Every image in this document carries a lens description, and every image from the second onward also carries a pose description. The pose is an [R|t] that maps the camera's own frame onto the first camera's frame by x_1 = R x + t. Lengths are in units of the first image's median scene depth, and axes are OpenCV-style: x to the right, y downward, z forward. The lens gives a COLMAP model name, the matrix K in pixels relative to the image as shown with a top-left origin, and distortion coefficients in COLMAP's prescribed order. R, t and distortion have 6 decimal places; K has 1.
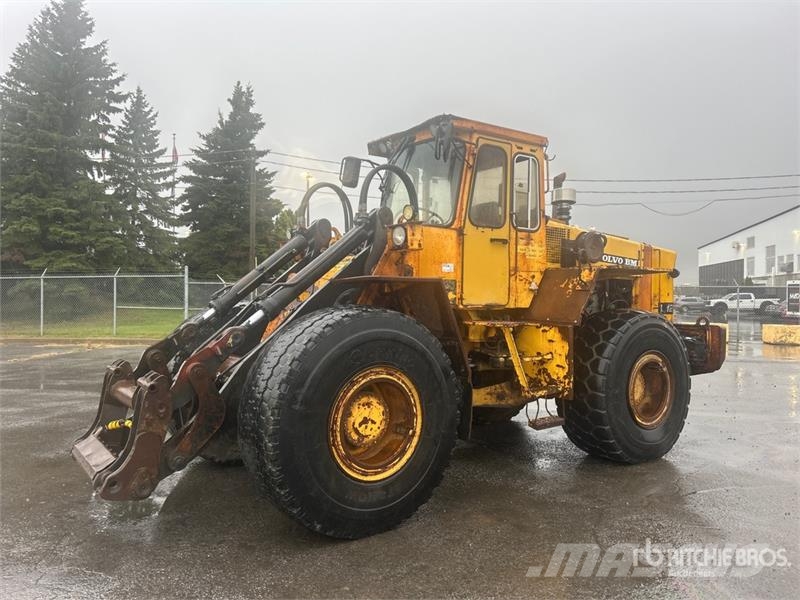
lens RADIAL K [[602.4, 0, 400.0], [0, 602.4, 300.0], [0, 0, 1]] dist [0.087554, -0.086975]
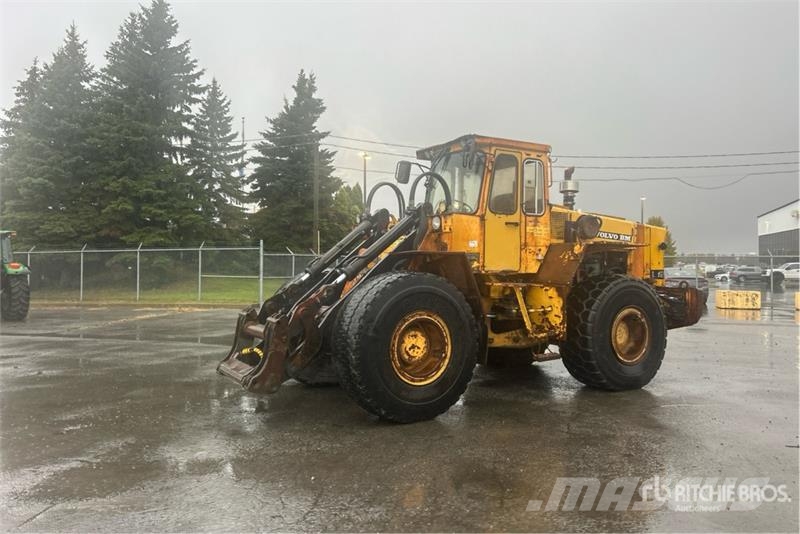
lens RADIAL K [[606.8, 0, 410.1], [0, 606.8, 260.9], [0, 0, 1]] dist [0.100439, -0.105680]
pose [[0.997367, -0.003062, -0.072461, 0.031776], [0.001934, 0.999876, -0.015635, 0.006171], [0.072500, 0.015453, 0.997249, -0.360154]]
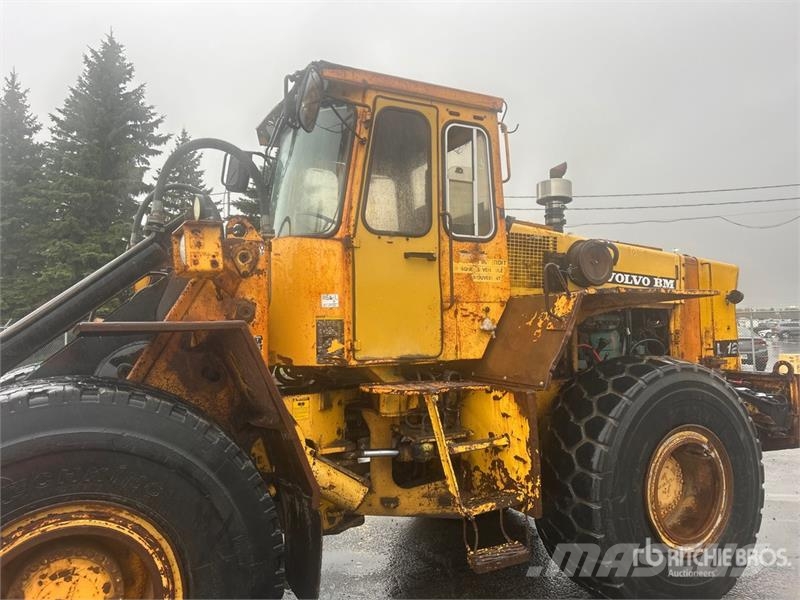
lens RADIAL K [[599.7, 0, 406.7], [0, 599.7, 297.4], [0, 0, 1]] dist [0.081743, -0.089996]
pose [[0.991510, -0.036049, -0.124932, 0.214402], [0.028646, 0.997754, -0.060558, -0.015655], [0.126834, 0.056465, 0.990316, 0.353166]]
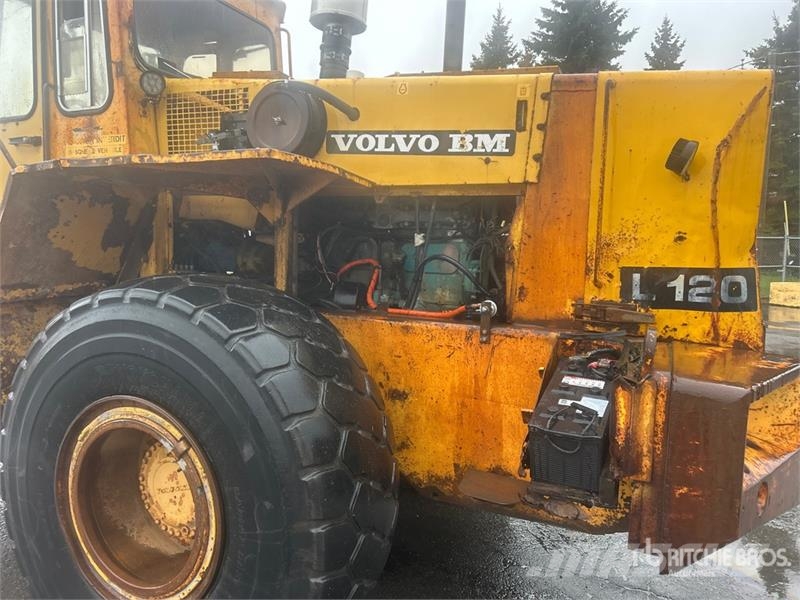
lens RADIAL K [[599.7, 0, 406.7], [0, 599.7, 297.4], [0, 0, 1]] dist [0.081743, -0.089996]
pose [[0.502403, 0.067484, -0.861996, 0.782128], [-0.012779, 0.997420, 0.070638, 0.000017], [0.864539, -0.024474, 0.501969, 0.959287]]
